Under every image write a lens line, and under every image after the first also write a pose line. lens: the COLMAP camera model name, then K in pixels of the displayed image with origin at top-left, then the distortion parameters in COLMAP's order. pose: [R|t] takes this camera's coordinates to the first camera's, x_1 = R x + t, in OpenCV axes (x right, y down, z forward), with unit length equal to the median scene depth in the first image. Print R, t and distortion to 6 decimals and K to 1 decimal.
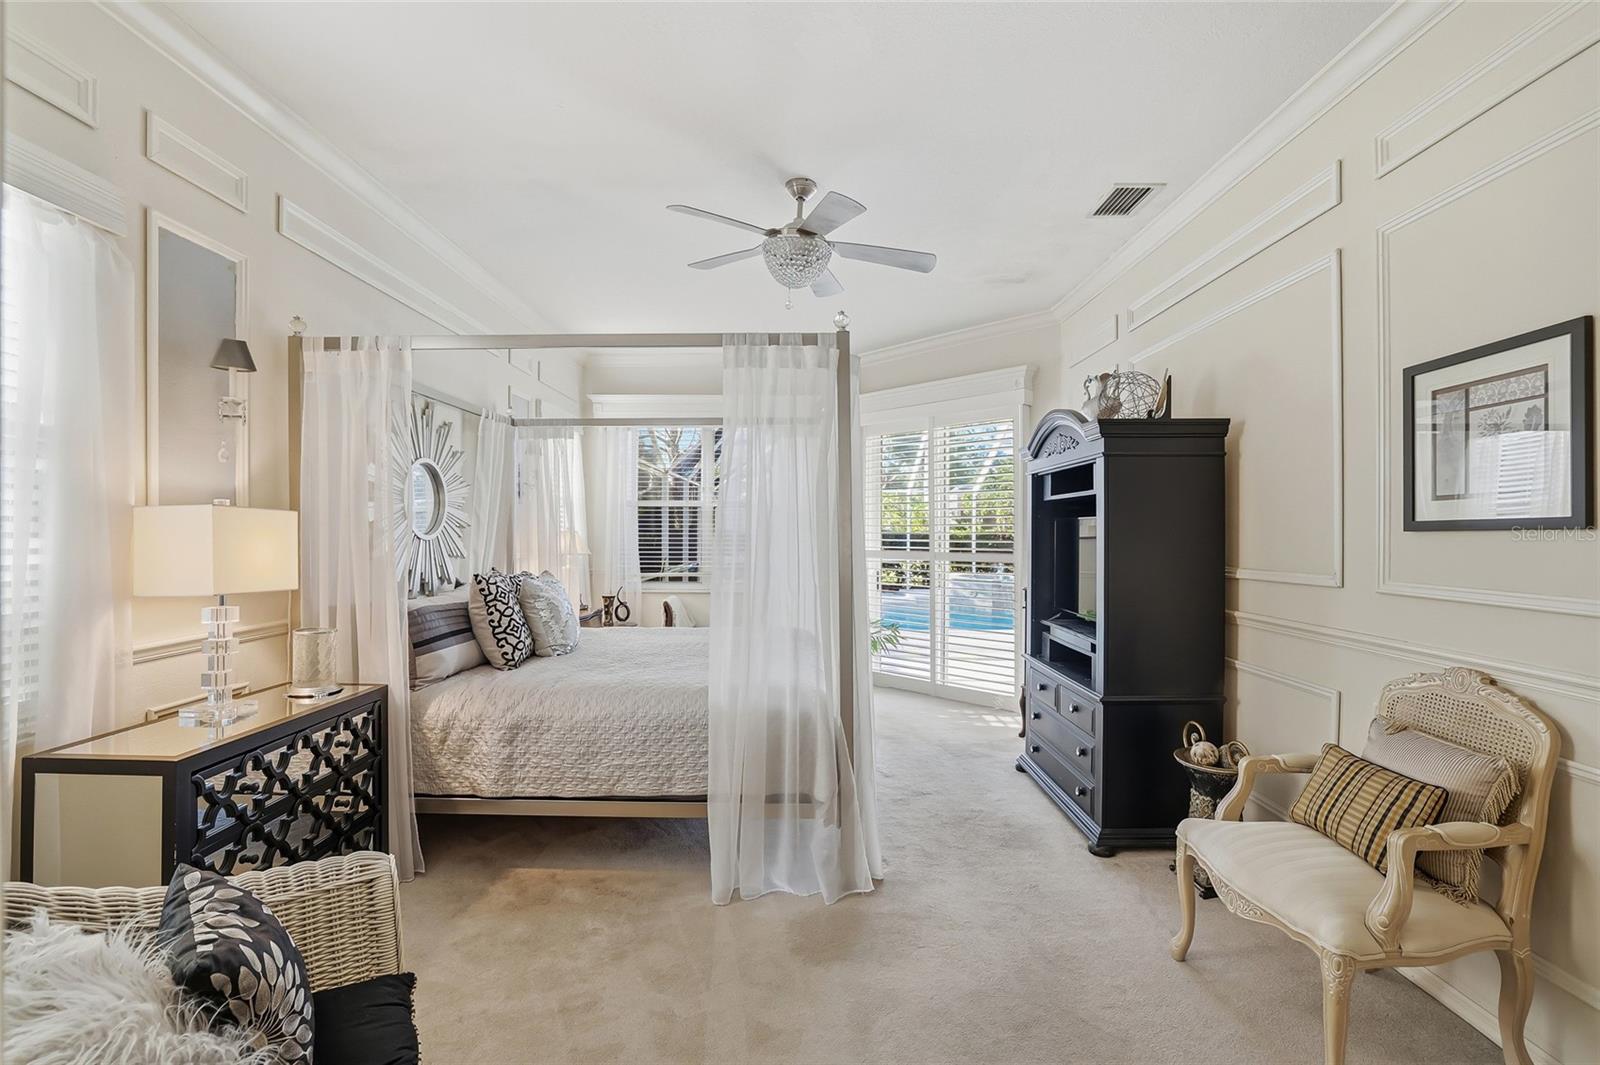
lens RADIAL K [[663.5, 0, 795.6], [0, 663.5, 524.0], [0, 0, 1]] dist [-0.041780, 0.012532]
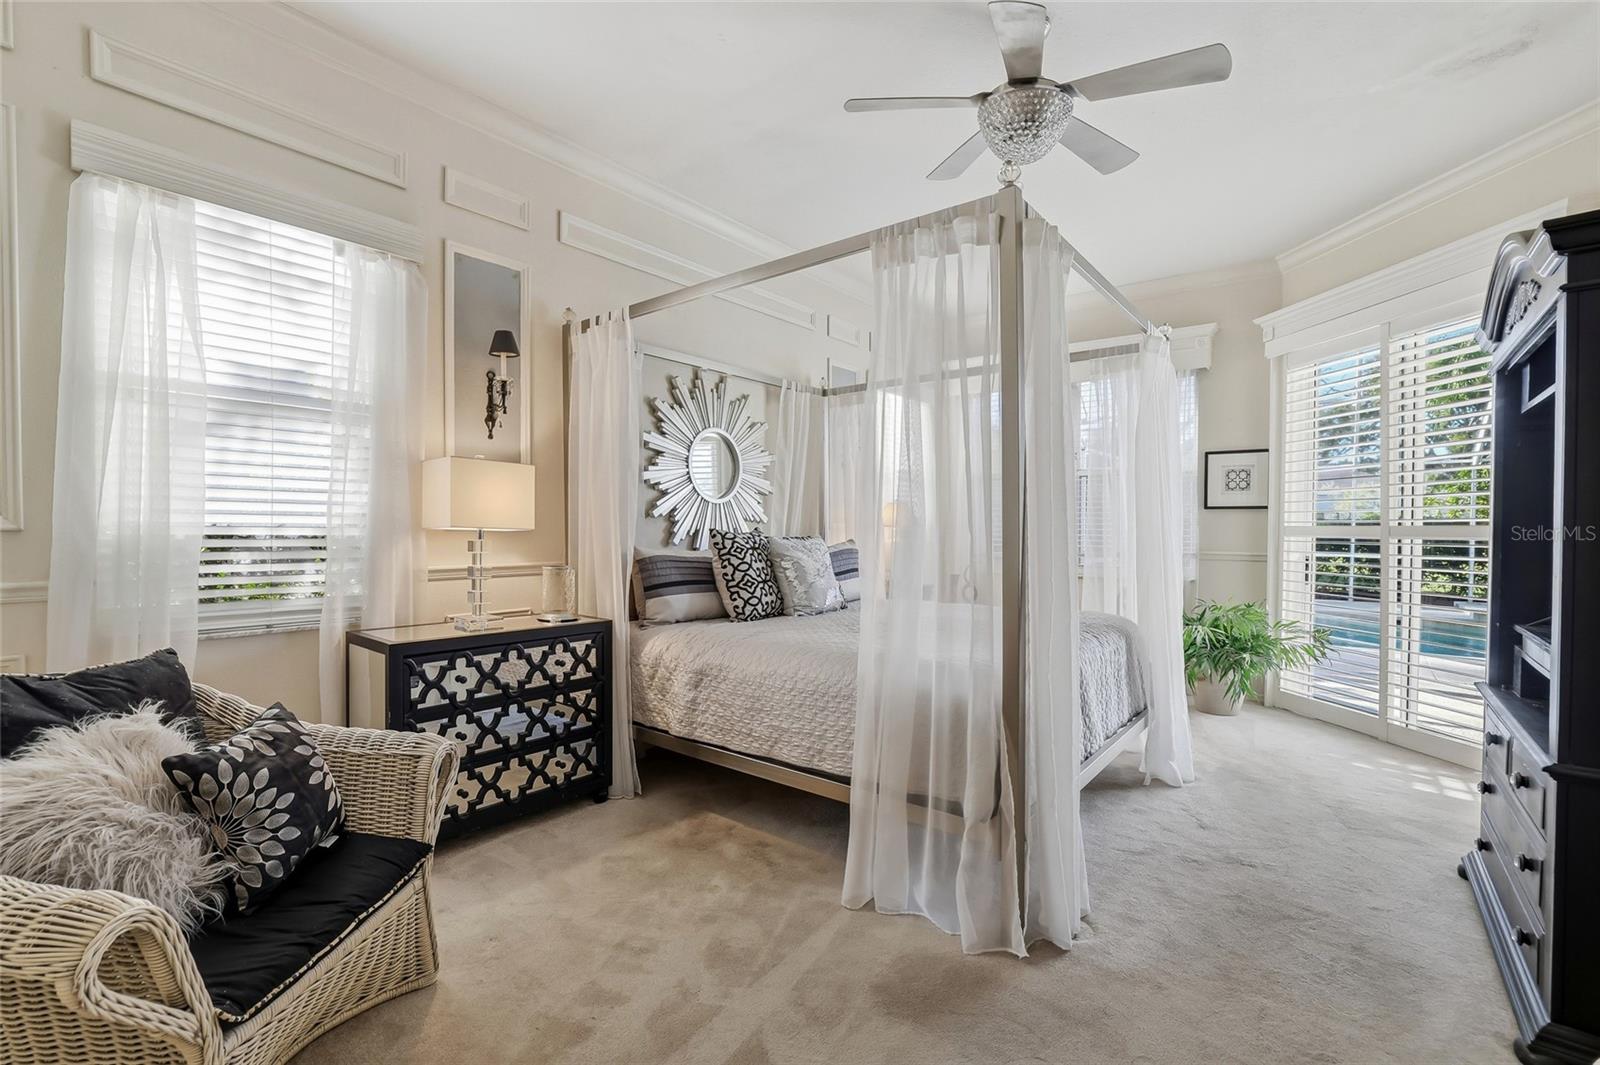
lens RADIAL K [[687.5, 0, 793.2], [0, 687.5, 530.7], [0, 0, 1]] dist [-0.049901, 0.018179]
pose [[0.797728, 0.005013, -0.602996, 0.323955], [0.008065, 0.999787, 0.018981, 0.070998], [0.602963, -0.020005, 0.797518, 0.245334]]
